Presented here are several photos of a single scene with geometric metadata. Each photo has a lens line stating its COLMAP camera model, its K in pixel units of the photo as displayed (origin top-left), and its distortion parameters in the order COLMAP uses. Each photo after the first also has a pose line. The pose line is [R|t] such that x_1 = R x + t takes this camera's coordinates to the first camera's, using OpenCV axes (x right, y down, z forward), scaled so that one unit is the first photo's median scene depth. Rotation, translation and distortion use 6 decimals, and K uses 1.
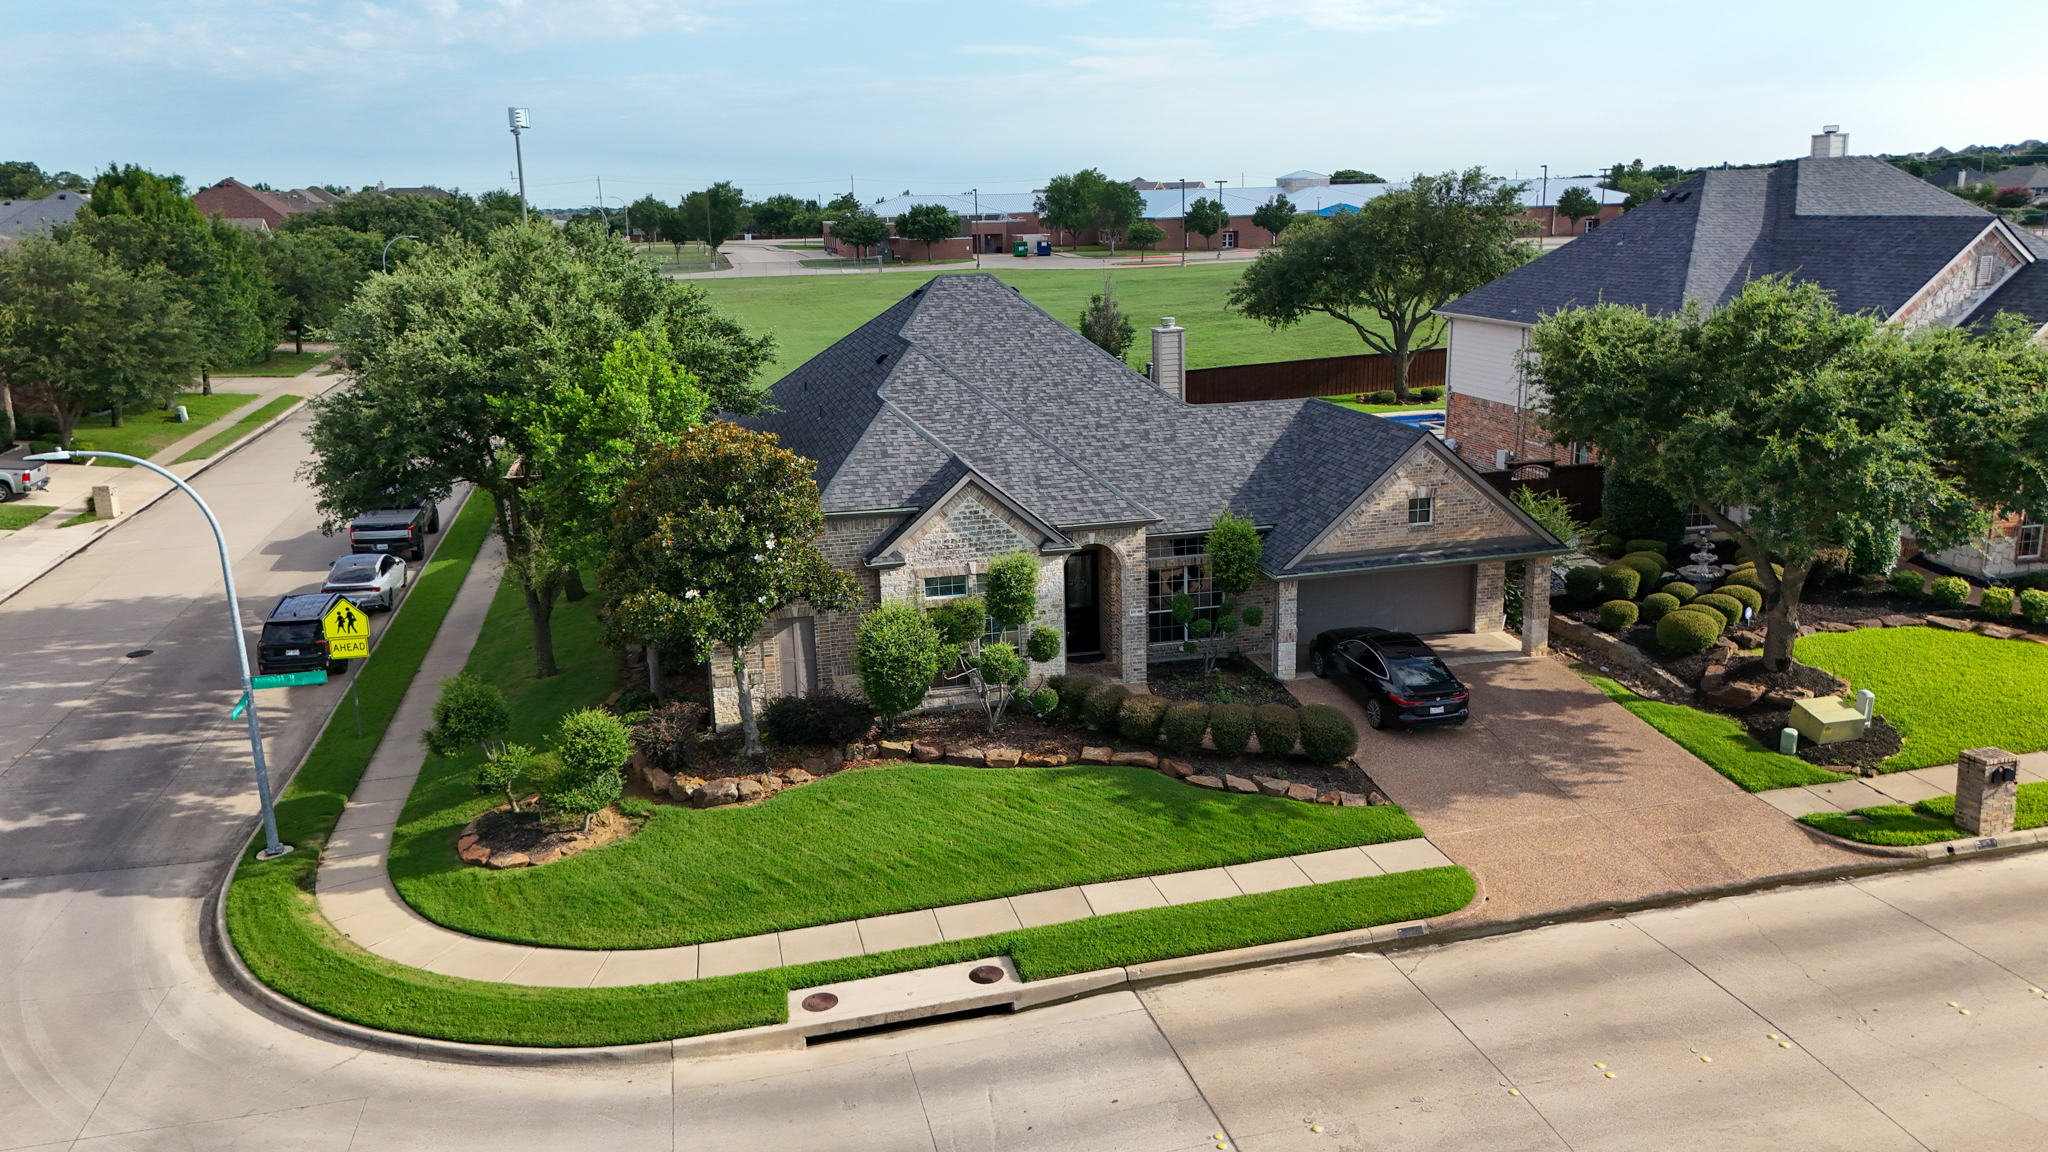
lens RADIAL K [[1511.4, 0, 1024.0], [0, 1511.4, 576.0], [0, 0, 1]] dist [0.088285, -0.098186]
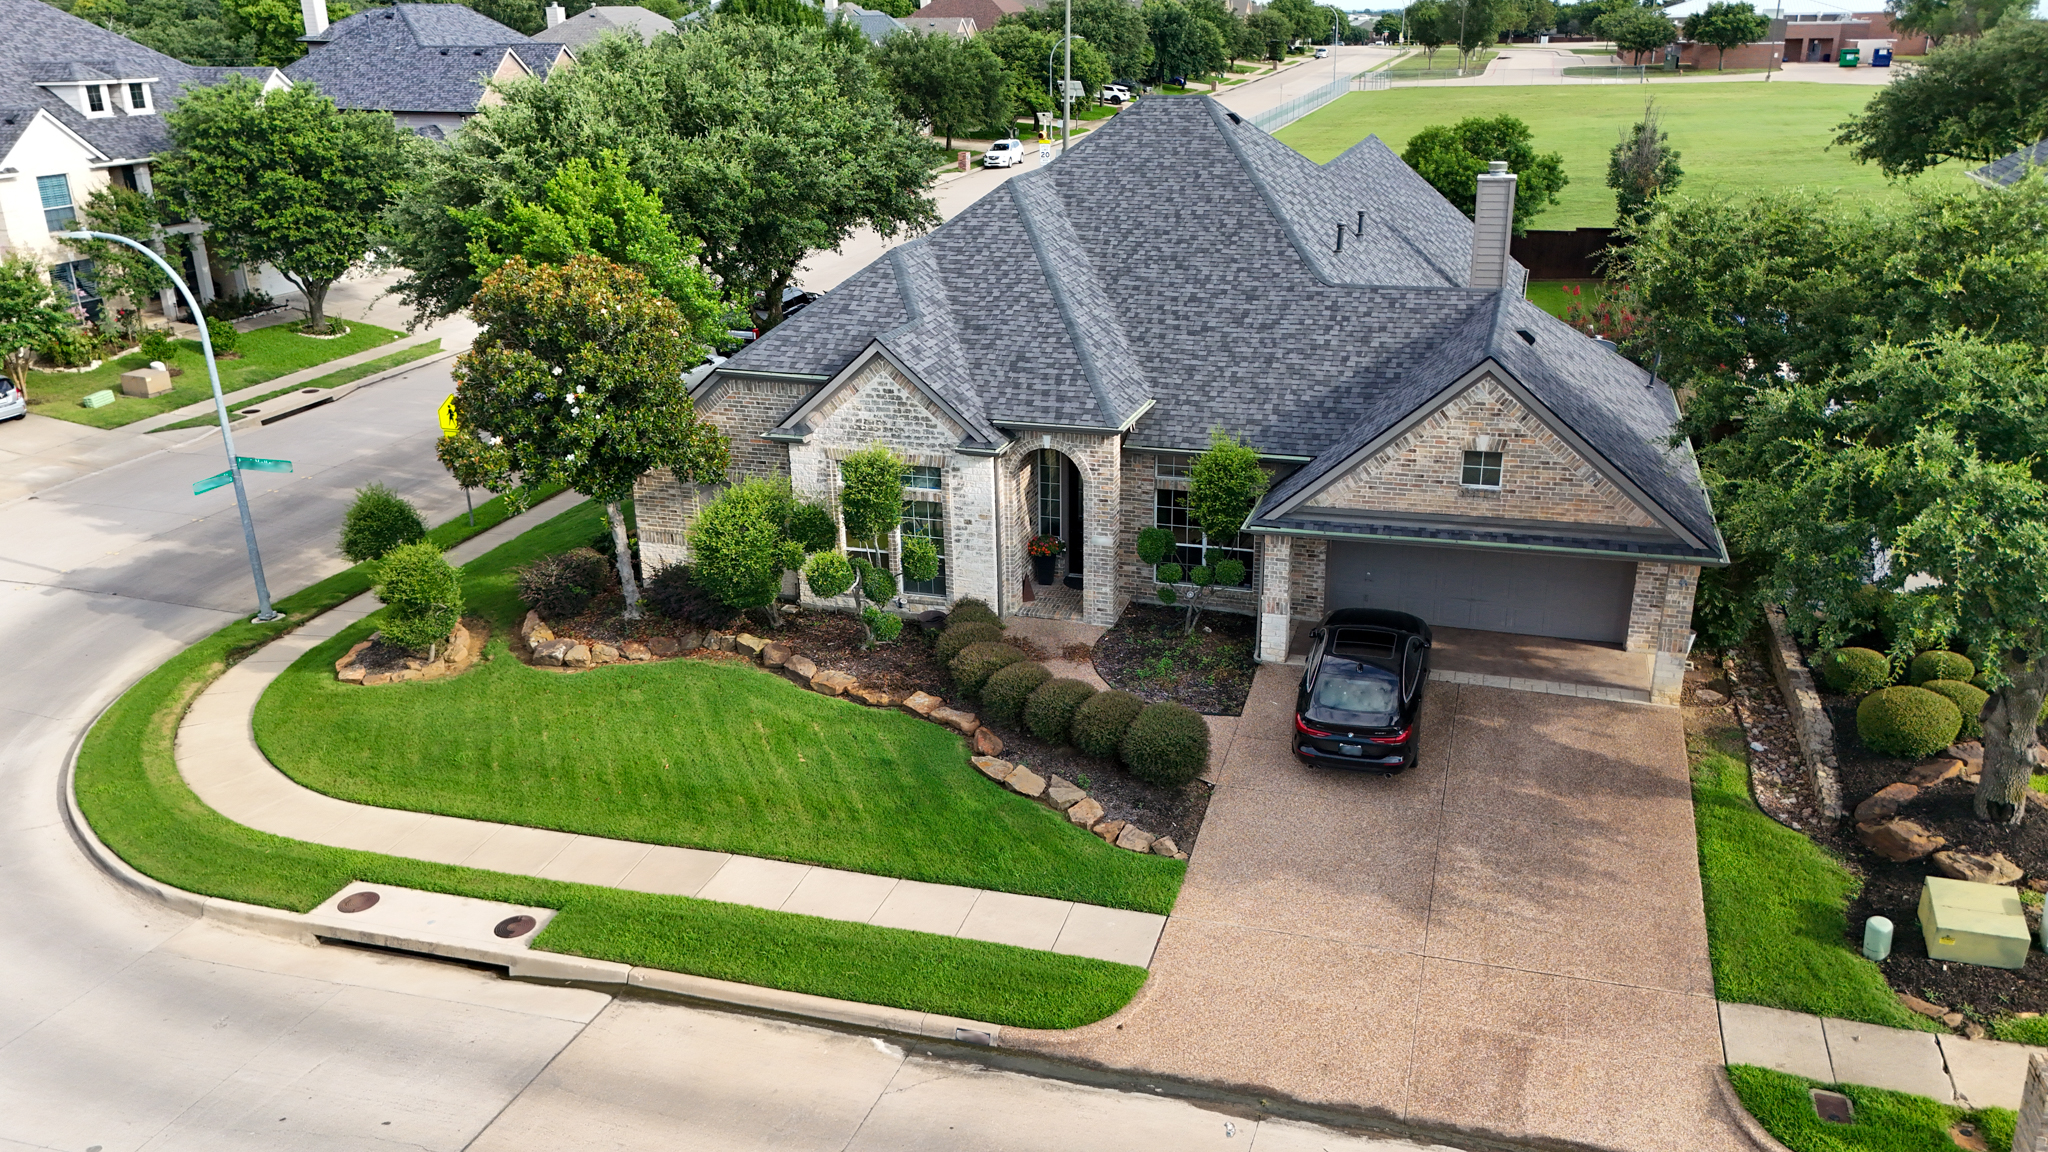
lens RADIAL K [[1511.4, 0, 1024.0], [0, 1511.4, 576.0], [0, 0, 1]] dist [0.088285, -0.098186]
pose [[0.857781, 0.187177, -0.478725, 0.455616], [-0.128796, 0.979898, 0.152352, -0.079540], [0.497618, -0.069027, 0.864645, 0.300193]]
